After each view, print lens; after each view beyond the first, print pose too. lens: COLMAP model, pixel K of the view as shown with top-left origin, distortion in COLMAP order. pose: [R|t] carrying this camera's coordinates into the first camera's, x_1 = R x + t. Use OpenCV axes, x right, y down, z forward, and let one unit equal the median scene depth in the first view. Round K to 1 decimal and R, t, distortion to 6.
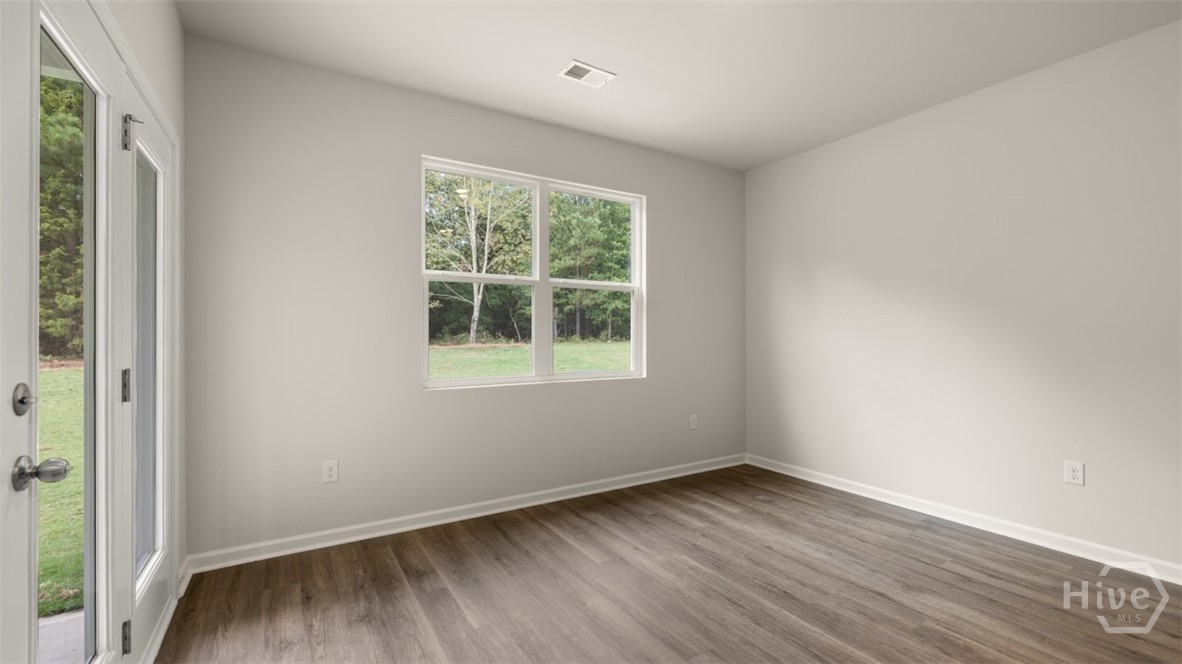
lens RADIAL K [[494.9, 0, 586.8], [0, 494.9, 326.5], [0, 0, 1]] dist [-0.001076, -0.000591]
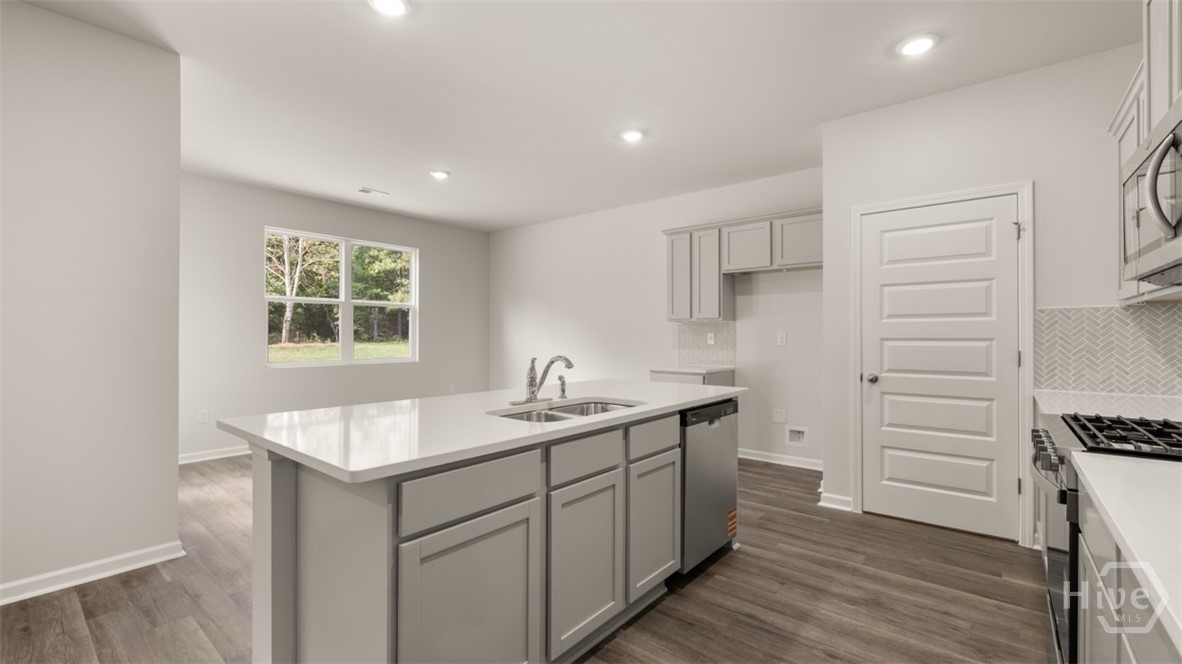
lens RADIAL K [[494.9, 0, 586.8], [0, 494.9, 326.5], [0, 0, 1]] dist [-0.001076, -0.000591]
pose [[0.946195, 0.004145, 0.323570, 0.026476], [-0.004547, 0.999990, 0.000487, -0.003237], [-0.323565, -0.001932, 0.946204, -0.158826]]
